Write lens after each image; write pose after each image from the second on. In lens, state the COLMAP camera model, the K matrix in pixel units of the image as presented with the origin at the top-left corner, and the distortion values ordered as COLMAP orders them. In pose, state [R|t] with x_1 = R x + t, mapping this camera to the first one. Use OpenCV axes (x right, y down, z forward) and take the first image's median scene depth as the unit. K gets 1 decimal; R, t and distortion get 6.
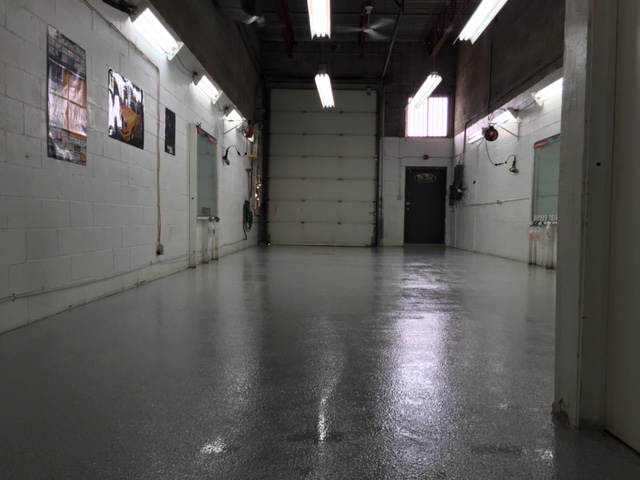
lens RADIAL K [[542.2, 0, 321.4], [0, 542.2, 240.4], [0, 0, 1]] dist [0.096804, -0.120532]
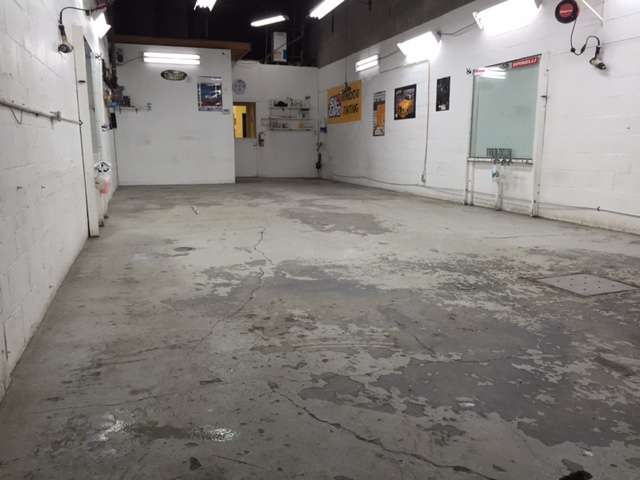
lens RADIAL K [[541.2, 0, 320.0], [0, 541.2, 240.0], [0, 0, 1]] dist [0.094726, -0.126100]
pose [[-0.948726, 0.043384, -0.313110, 0.328602], [-0.023153, 0.978339, 0.205712, -0.083422], [0.315252, 0.202413, -0.927170, 1.614831]]
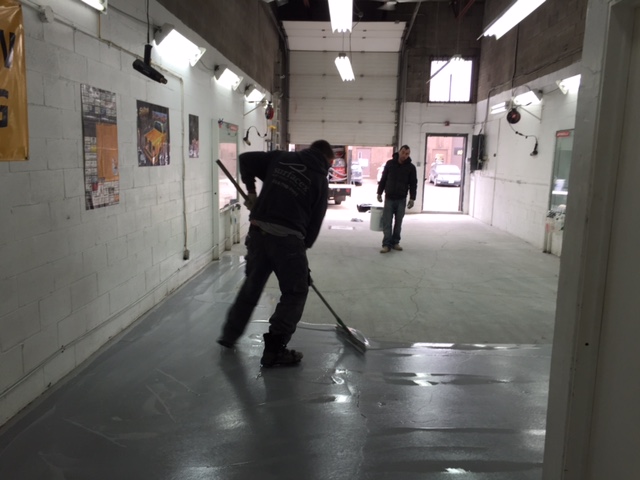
lens RADIAL K [[542.2, 0, 321.4], [0, 542.2, 240.4], [0, 0, 1]] dist [0.096804, -0.120532]
pose [[0.999391, 0.014168, -0.031903, -0.001458], [-0.010343, 0.993074, 0.117032, -0.091595], [0.033340, -0.116631, 0.992616, -0.022078]]
